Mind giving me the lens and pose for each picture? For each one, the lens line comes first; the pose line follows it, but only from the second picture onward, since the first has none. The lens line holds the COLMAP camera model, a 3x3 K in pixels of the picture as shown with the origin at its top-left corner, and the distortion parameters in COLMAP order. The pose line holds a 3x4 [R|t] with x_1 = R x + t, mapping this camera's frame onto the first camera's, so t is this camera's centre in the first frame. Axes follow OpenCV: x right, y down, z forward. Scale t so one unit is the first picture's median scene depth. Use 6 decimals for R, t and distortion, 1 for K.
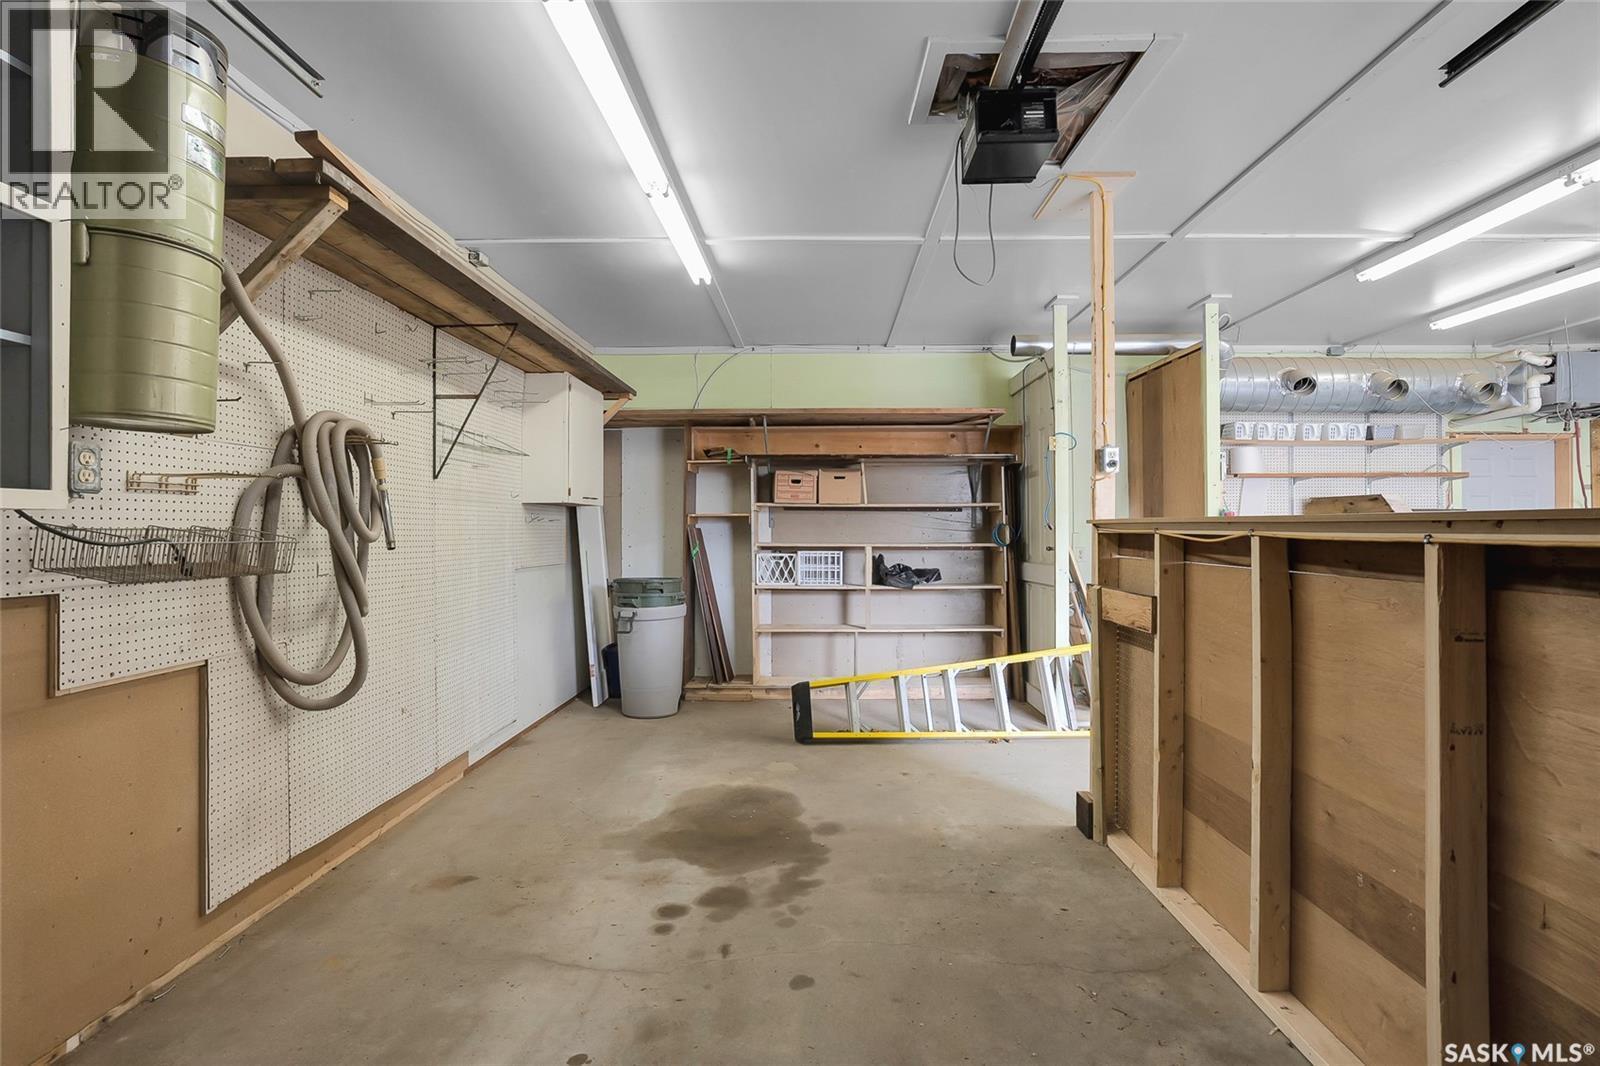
lens RADIAL K [[776.8, 0, 800.0], [0, 776.8, 533.0], [0, 0, 1]] dist [-0.064429, 0.035989]
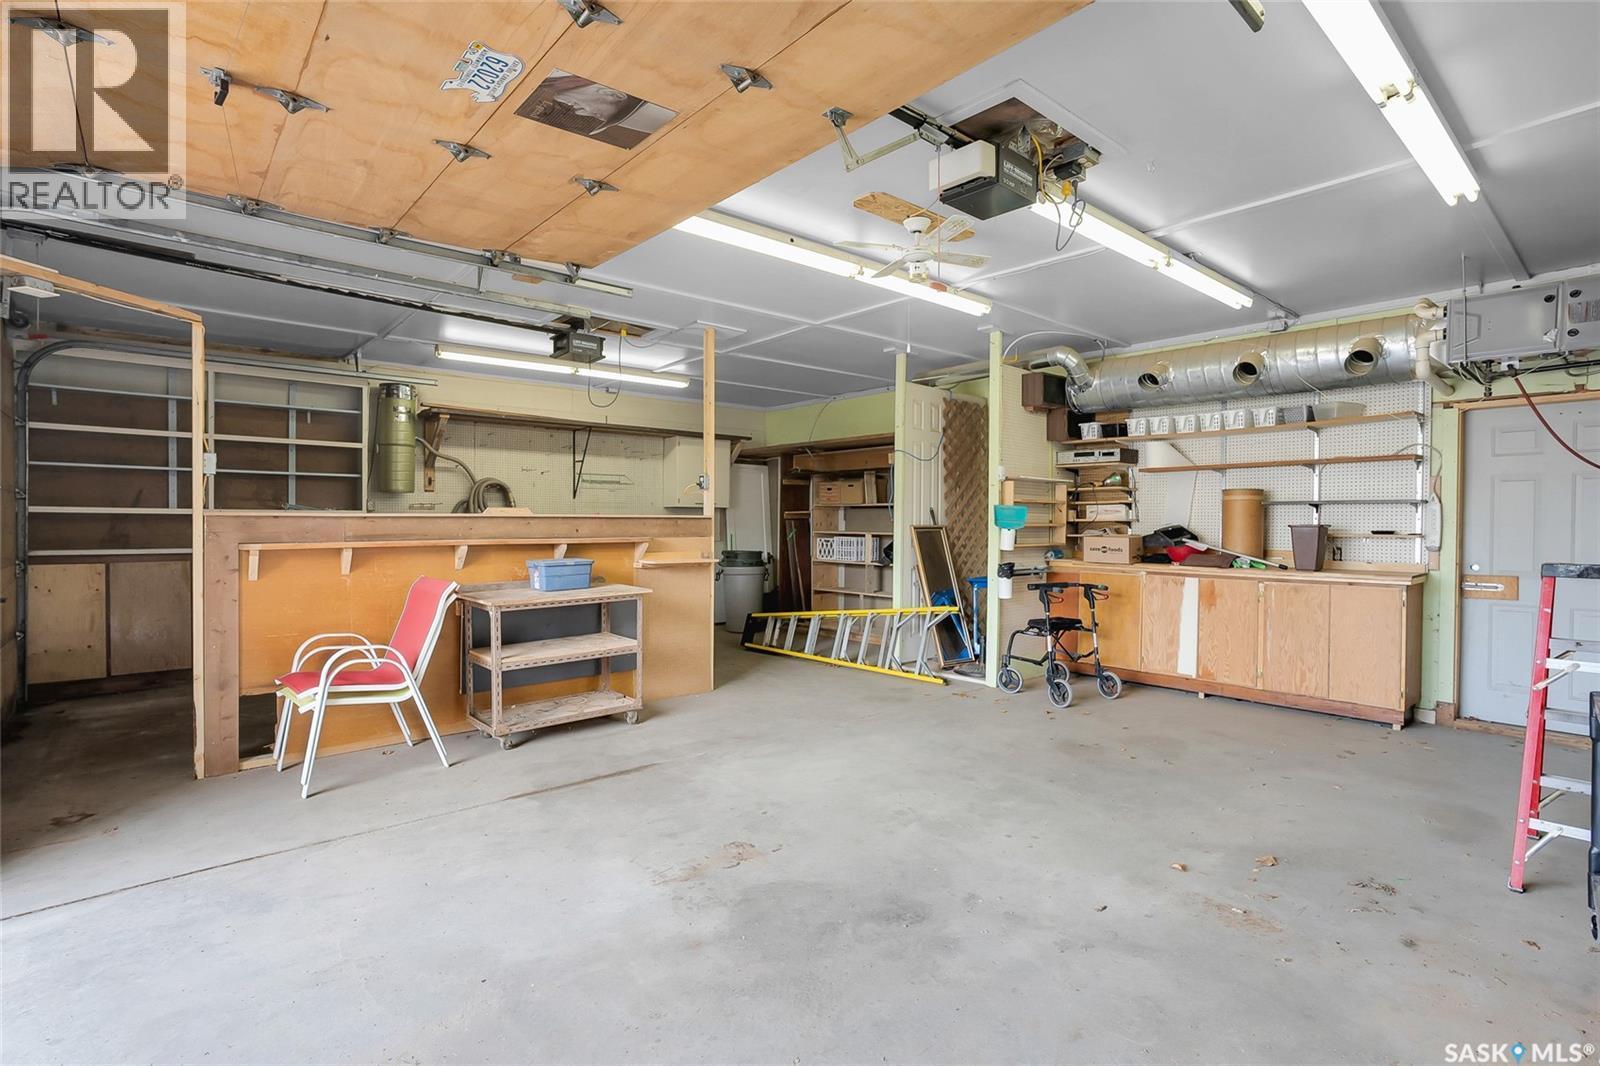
lens RADIAL K [[778.8, 0, 800.0], [0, 778.8, 533.0], [0, 0, 1]] dist [0.000455, -0.000047]
pose [[0.681197, 0.013121, -0.731983, 1.025777], [-0.007923, 0.999913, 0.010550, 0.001325], [0.732057, -0.001387, 0.681242, -0.052096]]
